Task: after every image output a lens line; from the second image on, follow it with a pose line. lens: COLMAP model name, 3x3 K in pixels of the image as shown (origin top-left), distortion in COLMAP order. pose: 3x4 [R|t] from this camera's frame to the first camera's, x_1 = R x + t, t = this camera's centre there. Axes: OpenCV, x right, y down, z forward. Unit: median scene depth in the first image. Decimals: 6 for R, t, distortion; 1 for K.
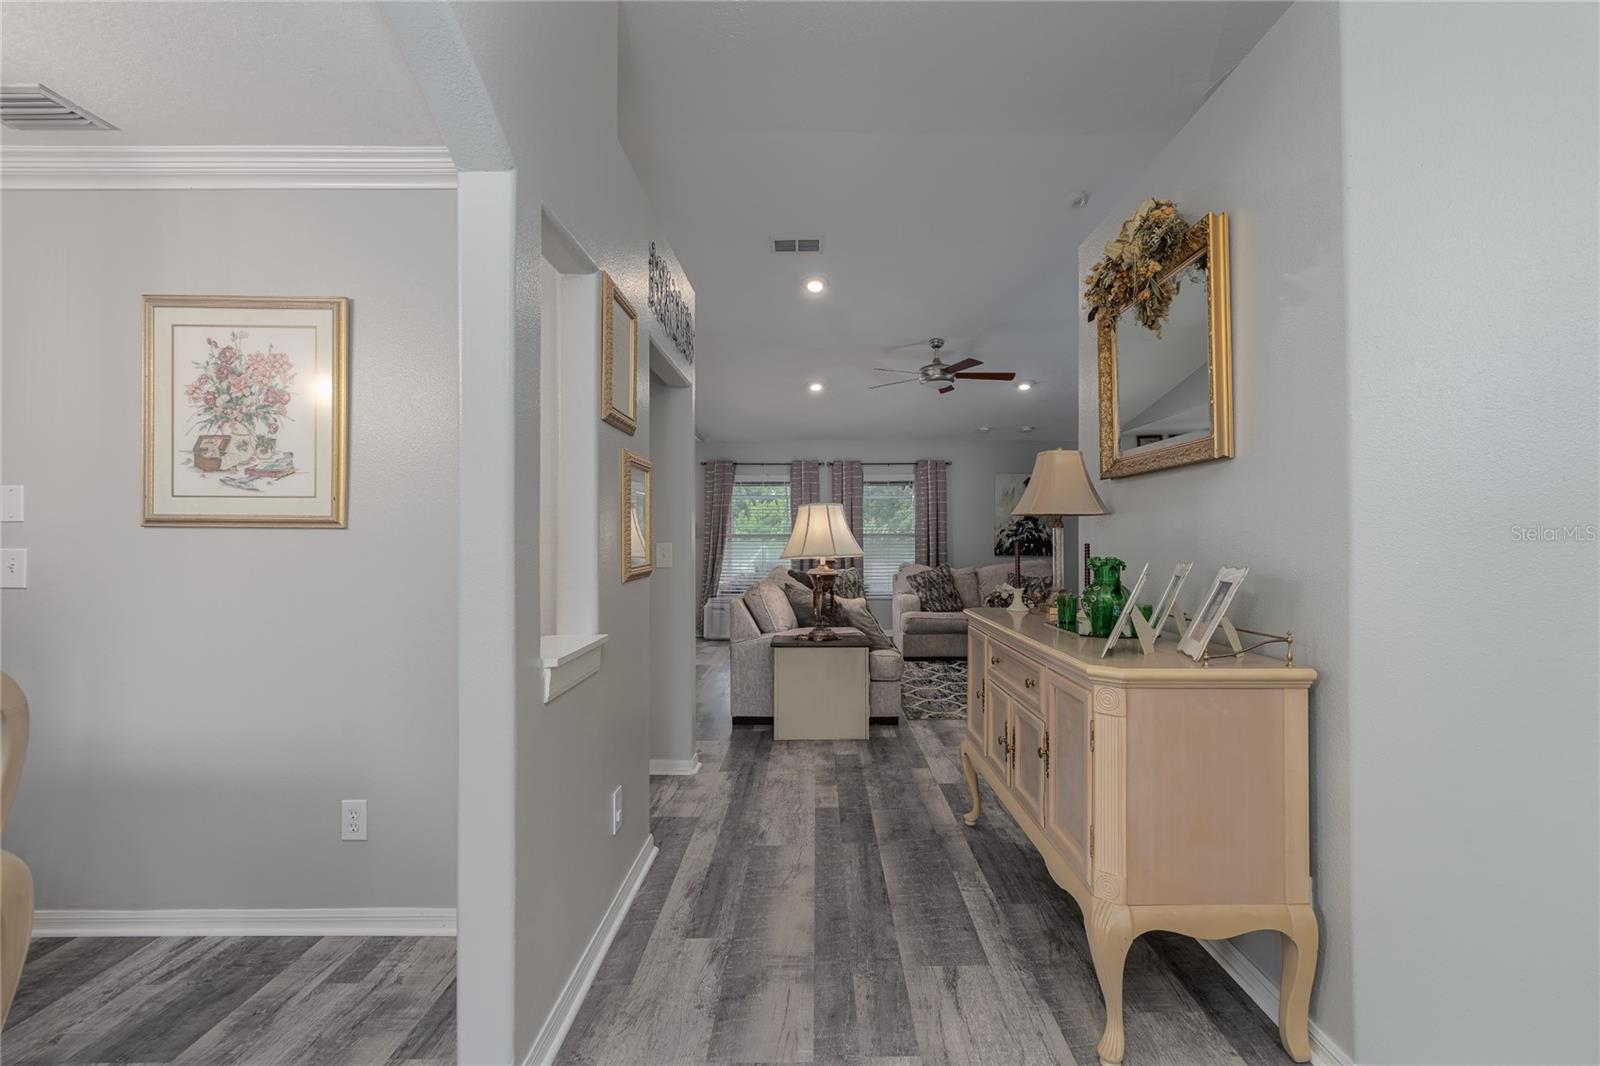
lens RADIAL K [[725.5, 0, 798.2], [0, 725.5, 527.8], [0, 0, 1]] dist [-0.007135, 0.002339]
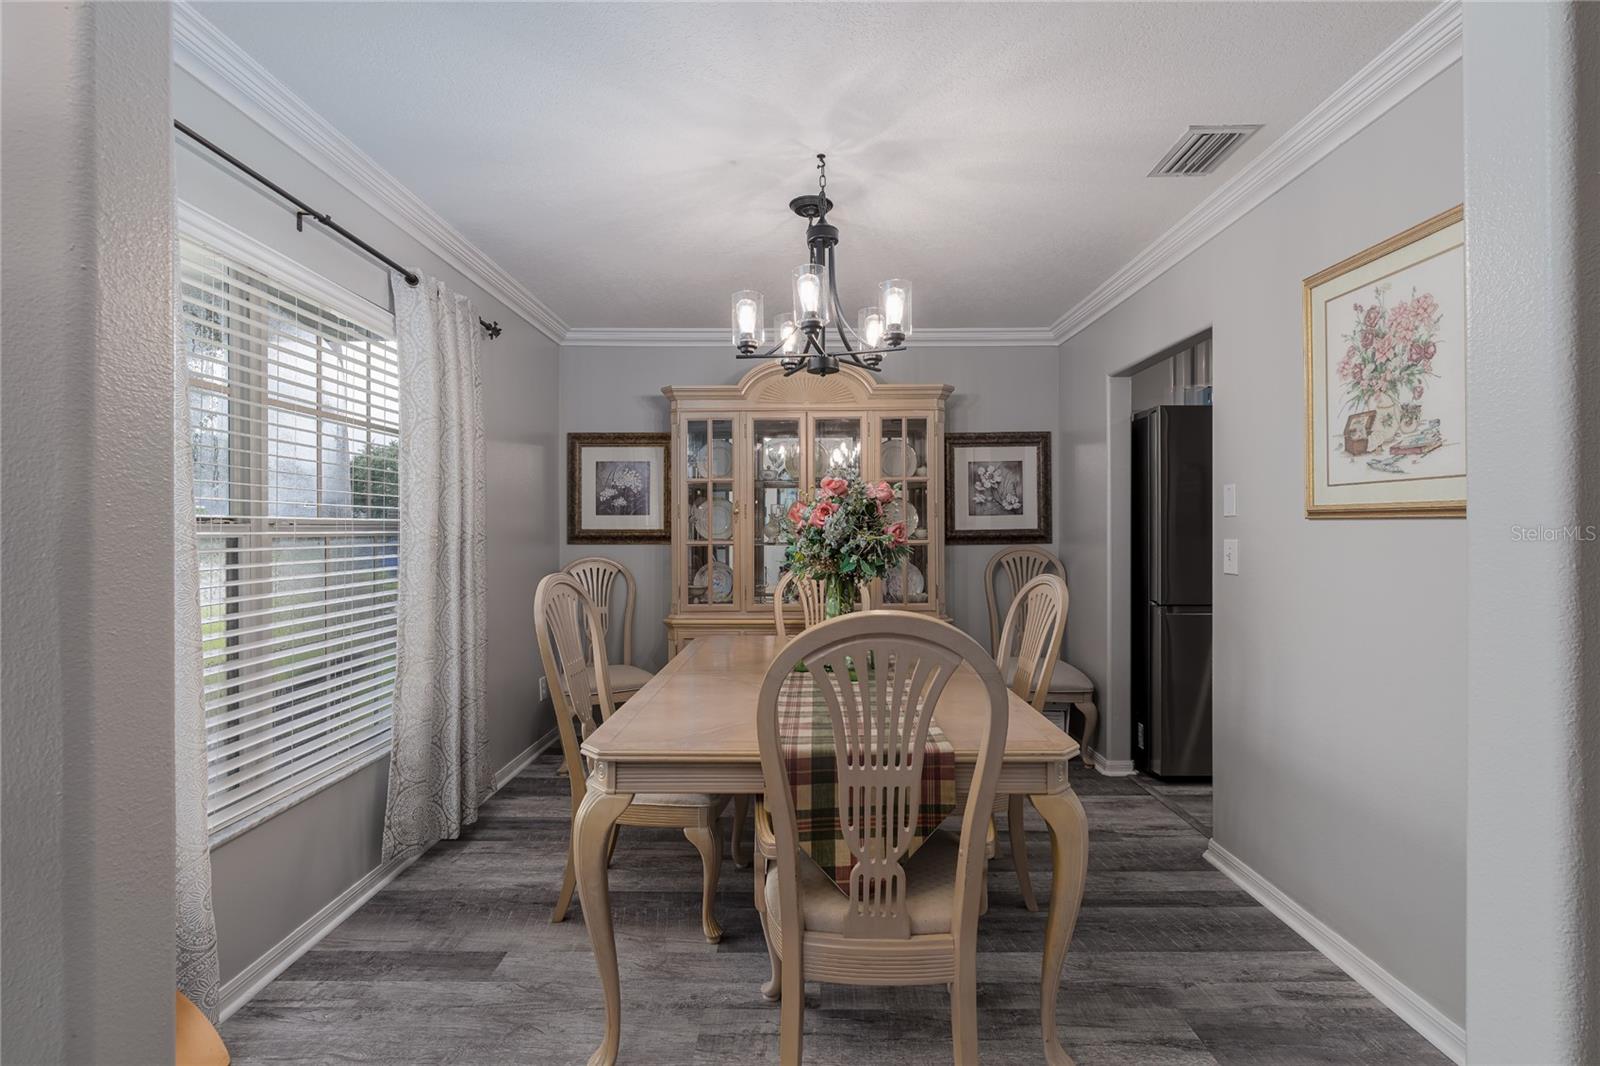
lens RADIAL K [[725.5, 0, 799.9], [0, 725.5, 528.1], [0, 0, 1]] dist [-0.007135, 0.002339]
pose [[0.021033, -0.000747, -0.999778, 0.050581], [0.015301, 0.999883, -0.000425, 0.001070], [0.999662, -0.015288, 0.021042, 0.302820]]
